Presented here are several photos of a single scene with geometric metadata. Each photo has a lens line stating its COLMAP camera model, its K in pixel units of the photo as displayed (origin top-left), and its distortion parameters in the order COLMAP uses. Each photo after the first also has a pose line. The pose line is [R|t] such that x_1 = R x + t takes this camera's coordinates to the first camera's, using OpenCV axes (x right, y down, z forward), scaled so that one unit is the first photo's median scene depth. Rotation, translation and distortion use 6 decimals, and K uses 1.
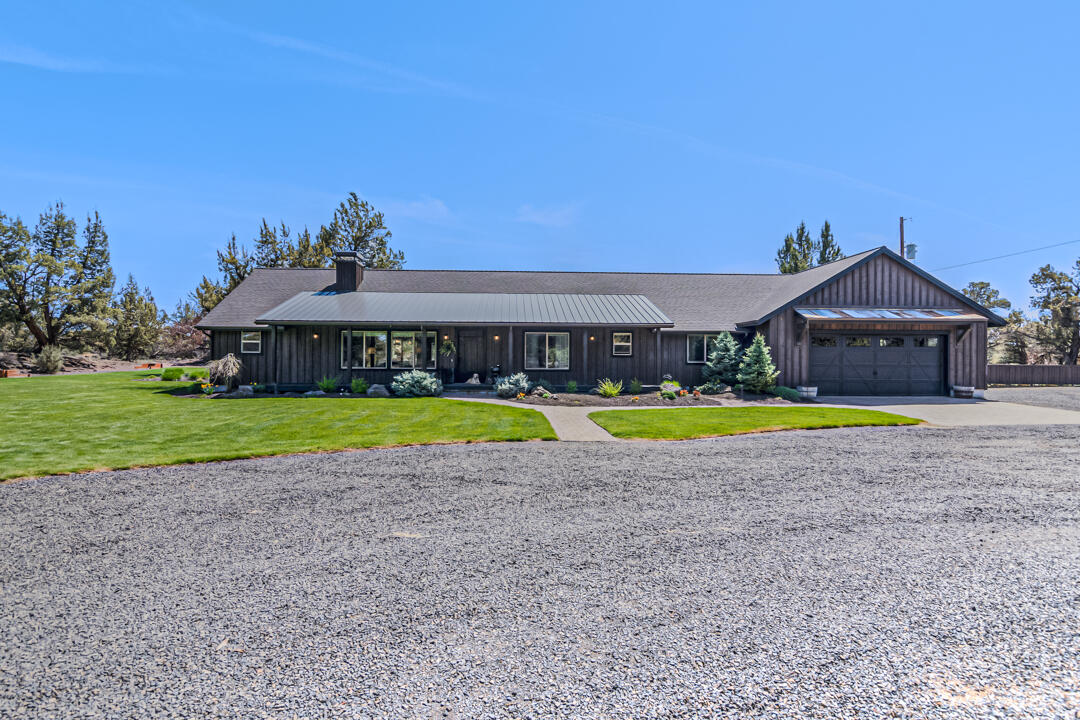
lens RADIAL K [[569.2, 0, 537.3], [0, 569.2, 364.5], [0, 0, 1]] dist [-0.002491, 0.001358]
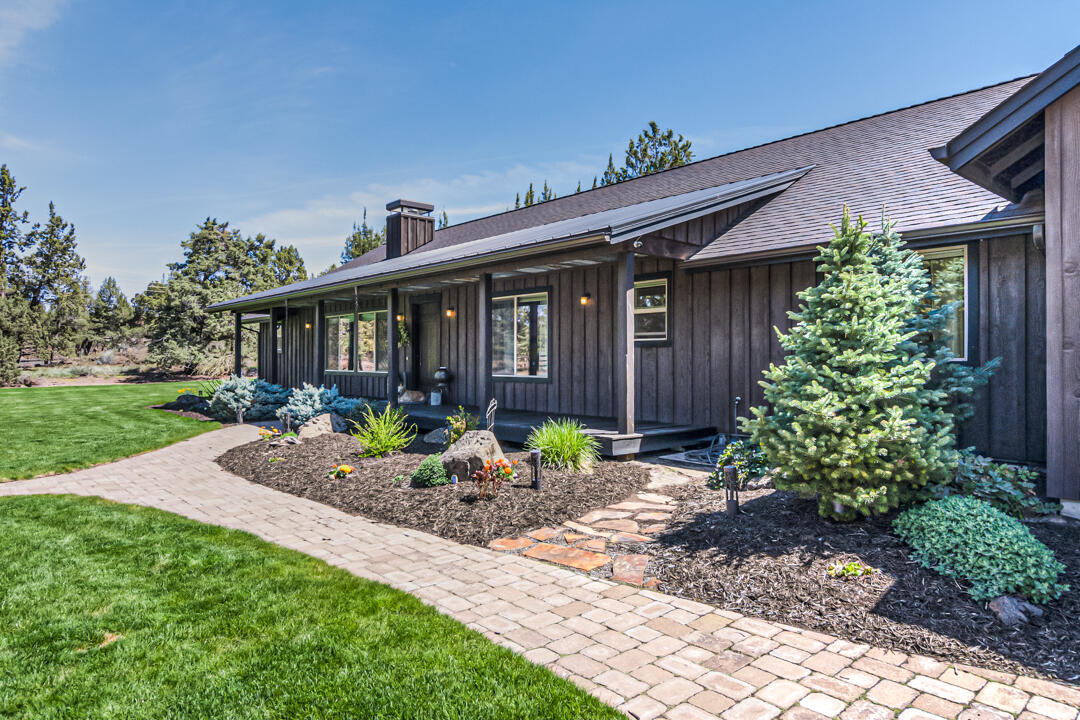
lens RADIAL K [[668.6, 0, 536.6], [0, 668.6, 358.0], [0, 0, 1]] dist [-0.005882, -0.002754]
pose [[0.629343, -0.006816, -0.777098, 0.466105], [-0.000270, 0.999960, -0.008989, -0.001812], [0.777128, 0.005866, 0.629315, 0.729189]]
